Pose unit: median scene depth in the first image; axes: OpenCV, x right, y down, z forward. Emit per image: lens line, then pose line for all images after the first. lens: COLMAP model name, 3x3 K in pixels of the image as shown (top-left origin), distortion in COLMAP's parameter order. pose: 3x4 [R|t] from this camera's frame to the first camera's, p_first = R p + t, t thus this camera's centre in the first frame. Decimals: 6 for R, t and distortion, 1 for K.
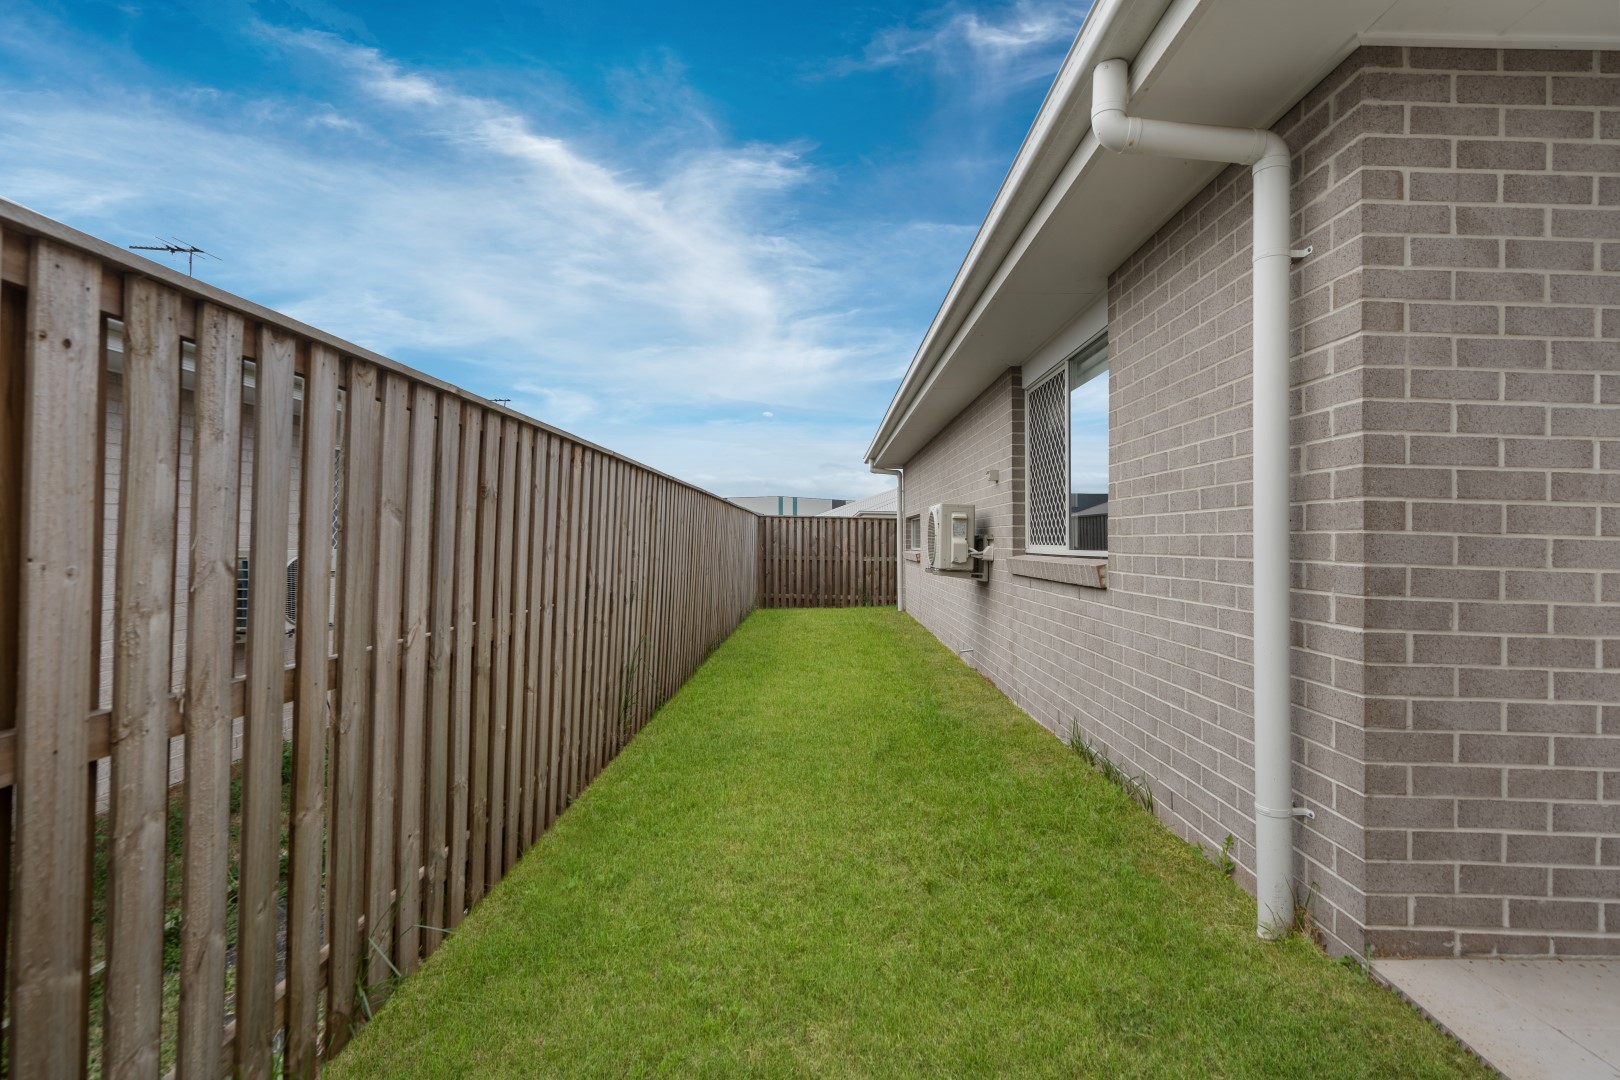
lens RADIAL K [[744.5, 0, 817.3], [0, 744.5, 547.8], [0, 0, 1]] dist [0.000833, 0.000124]
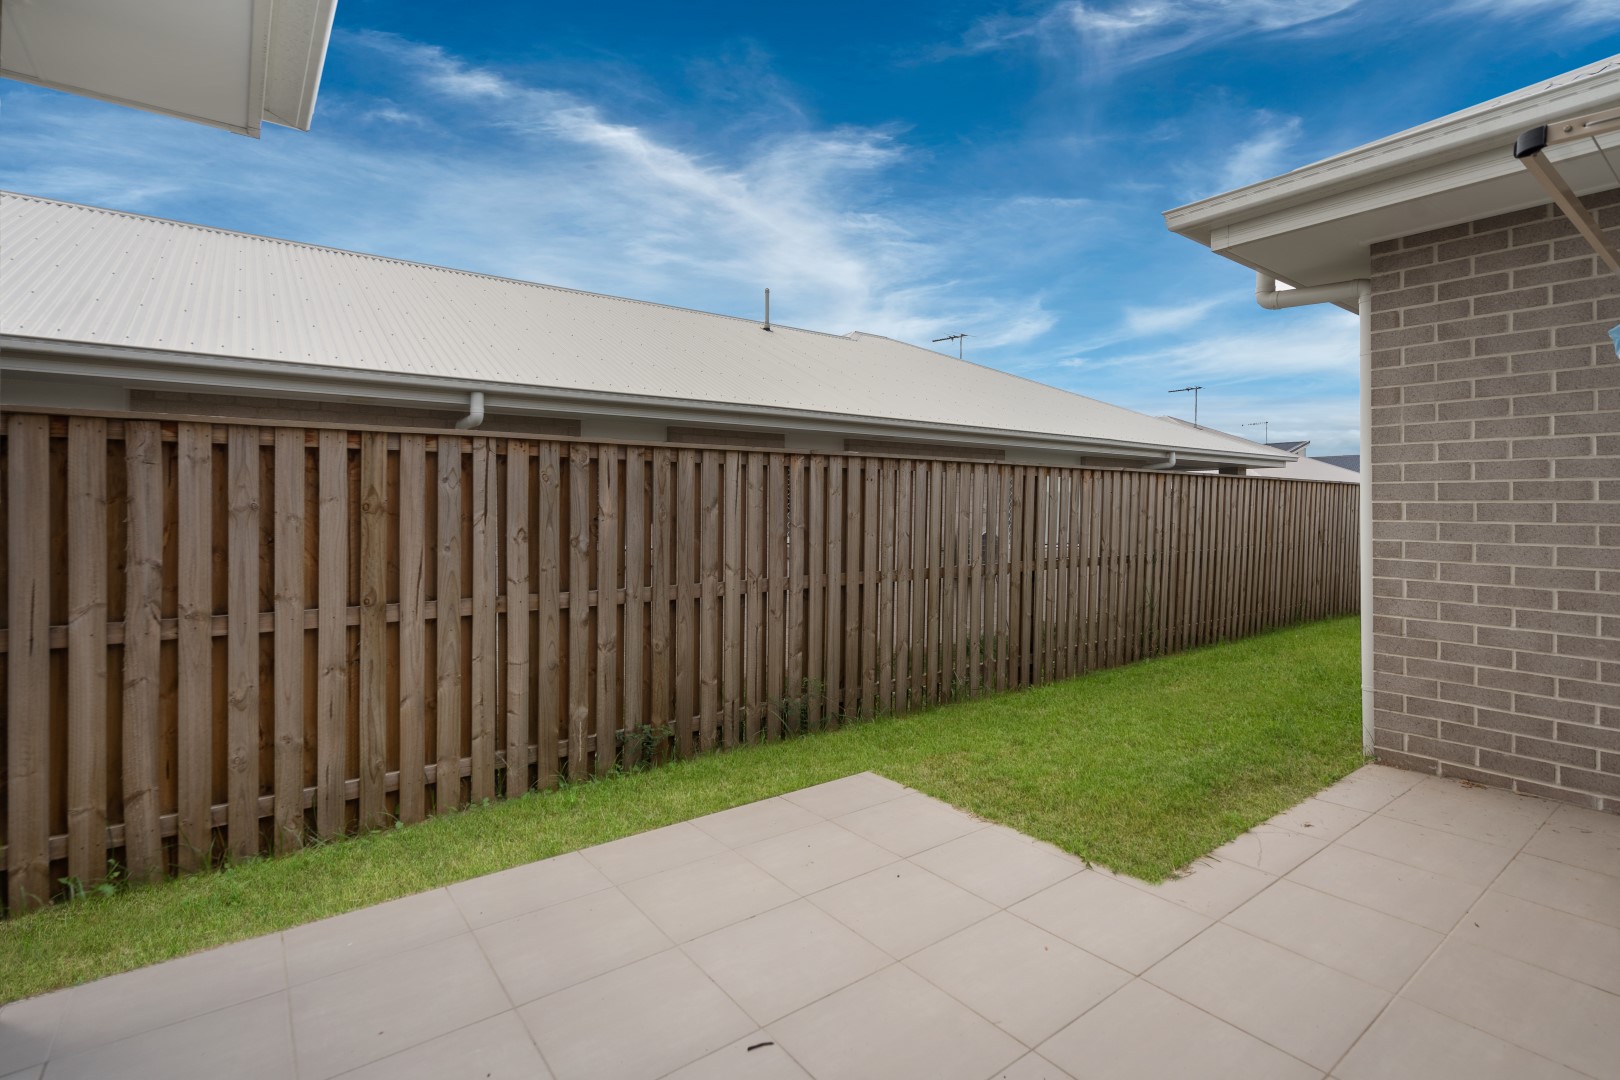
lens RADIAL K [[744.5, 0, 817.3], [0, 744.5, 547.8], [0, 0, 1]] dist [0.000833, 0.000124]
pose [[0.601177, 0.022382, -0.798802, 1.354959], [0.002834, 0.999542, 0.030140, -0.014112], [0.799111, -0.020383, 0.600838, -1.105887]]
